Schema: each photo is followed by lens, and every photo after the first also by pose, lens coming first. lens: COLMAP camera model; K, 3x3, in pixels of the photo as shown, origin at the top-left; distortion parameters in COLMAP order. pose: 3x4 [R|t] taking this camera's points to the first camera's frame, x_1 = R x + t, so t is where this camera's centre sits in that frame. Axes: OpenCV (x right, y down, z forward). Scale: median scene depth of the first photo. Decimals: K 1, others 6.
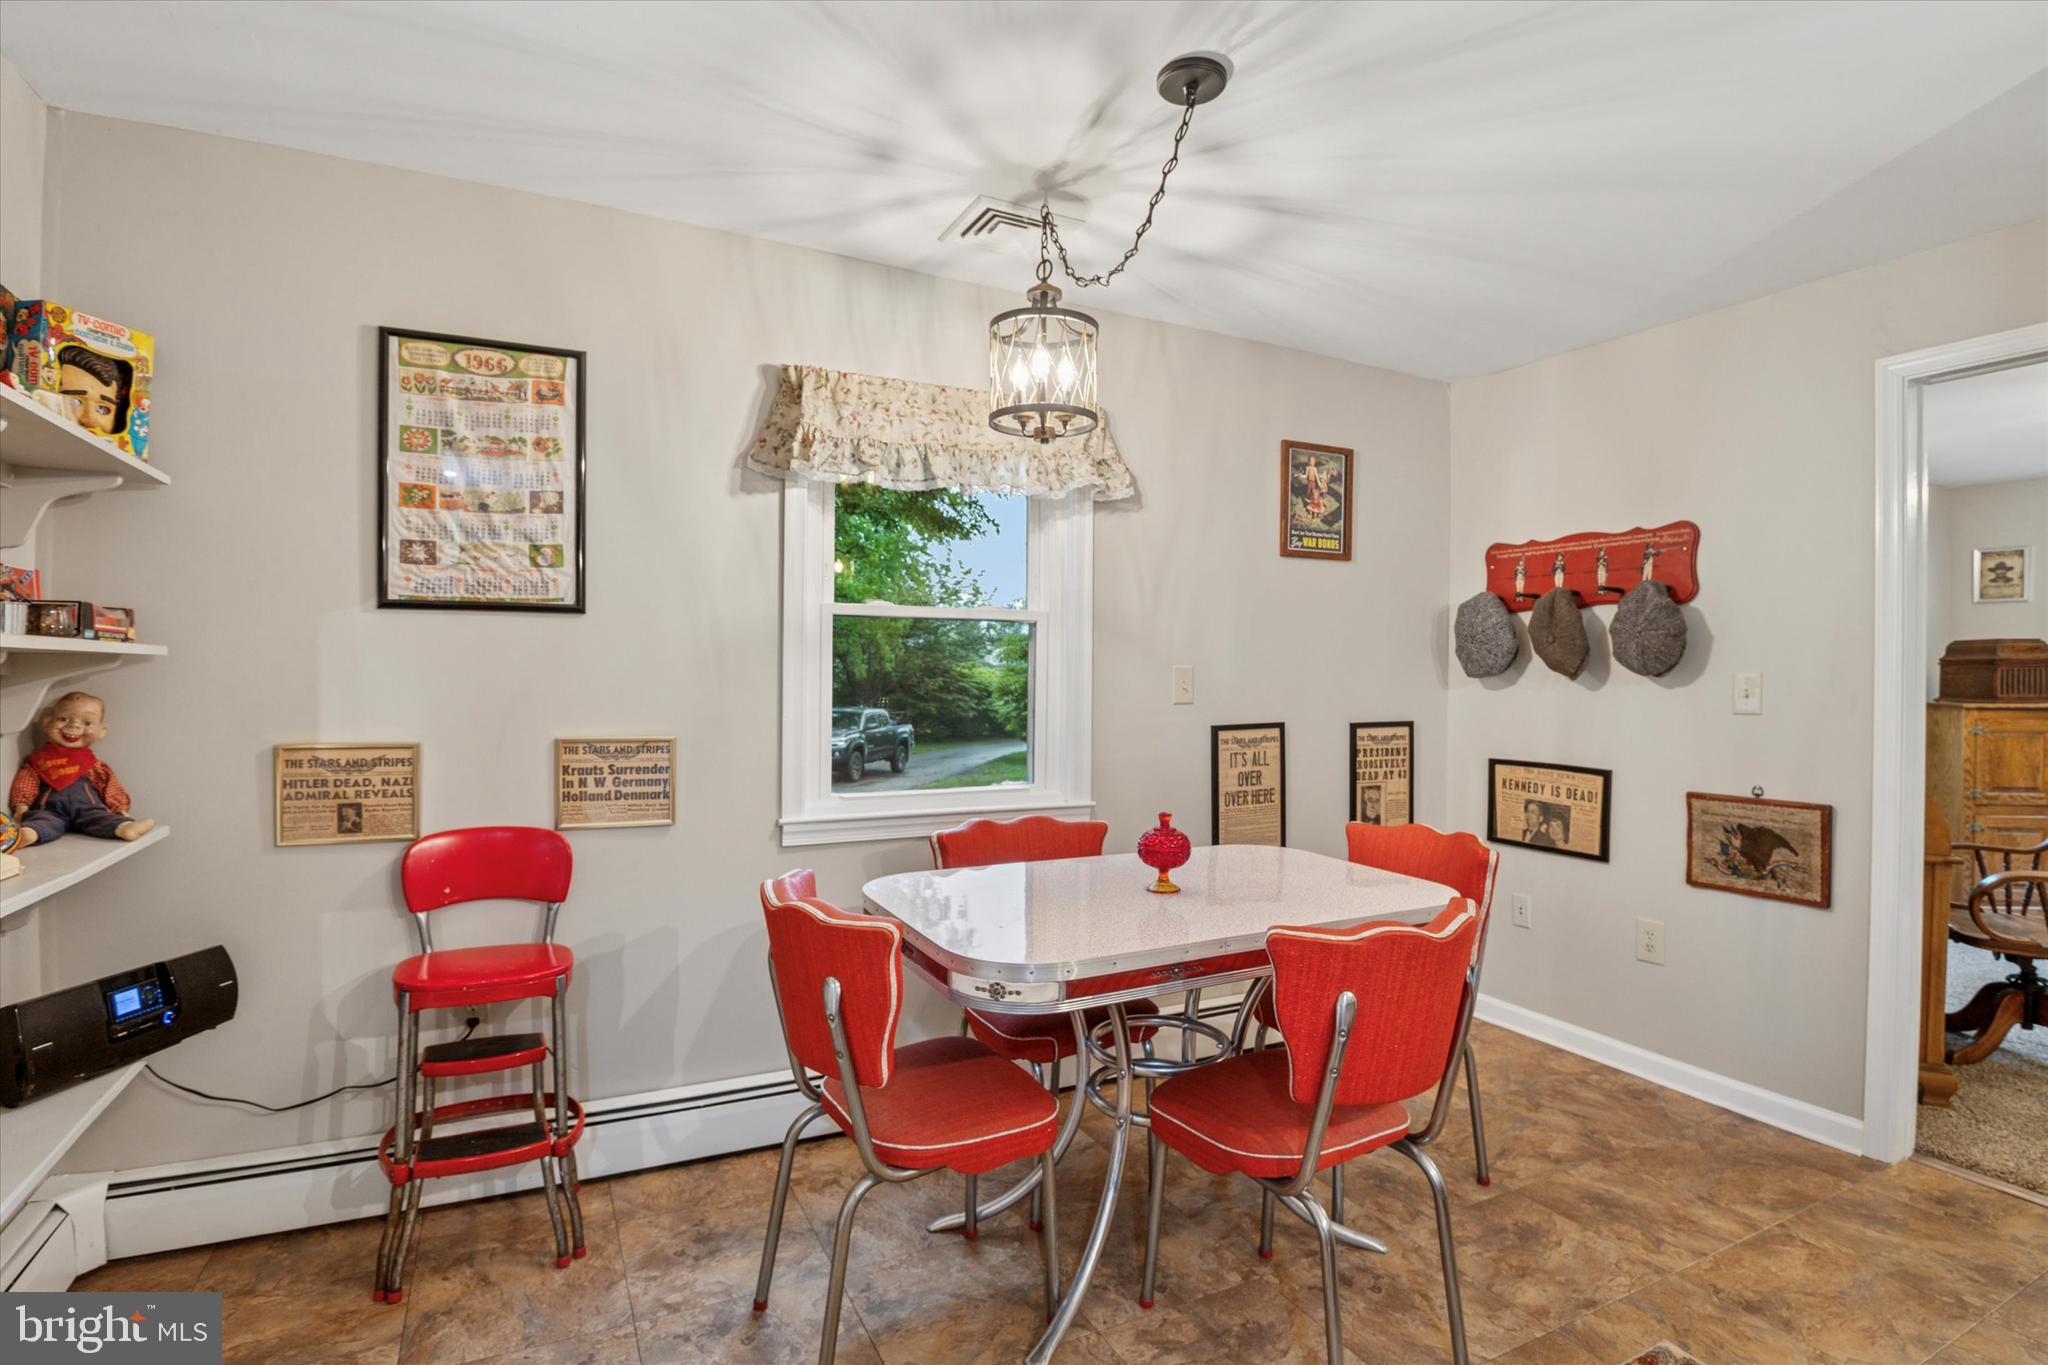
lens RADIAL K [[1005.1, 0, 1040.0], [0, 1005.1, 681.5], [0, 0, 1]] dist [-0.028160, -0.002029]
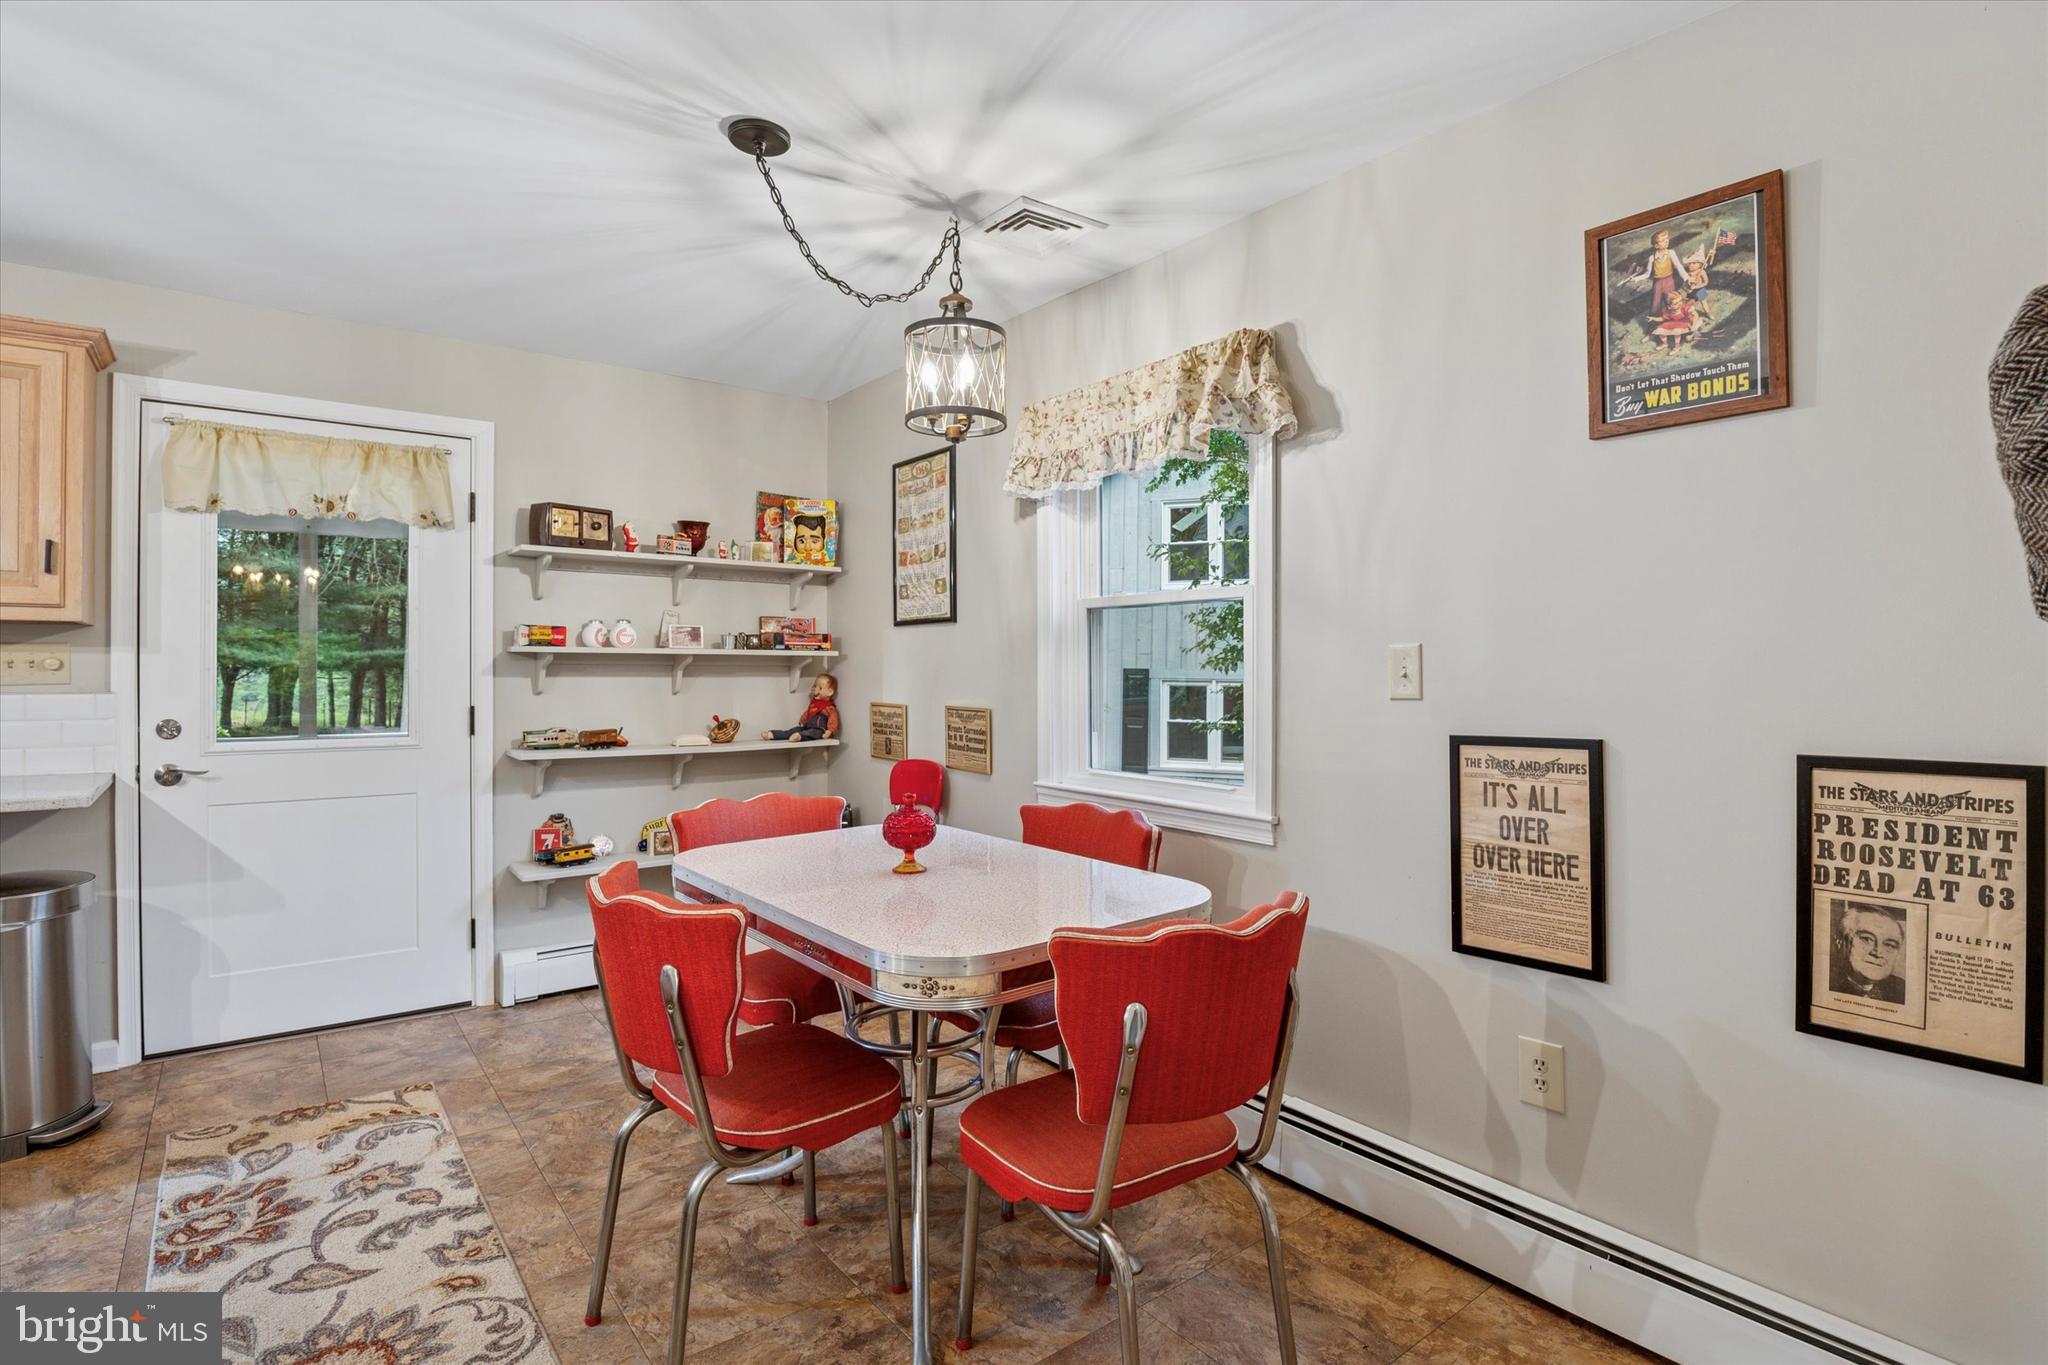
lens RADIAL K [[1005.1, 0, 1044.8], [0, 1005.1, 672.6], [0, 0, 1]] dist [-0.028160, -0.002029]
pose [[0.192932, -0.001959, -0.981210, 0.715915], [-0.005744, 0.999979, -0.003126, 0.006982], [0.981195, 0.006239, 0.192917, 0.592743]]
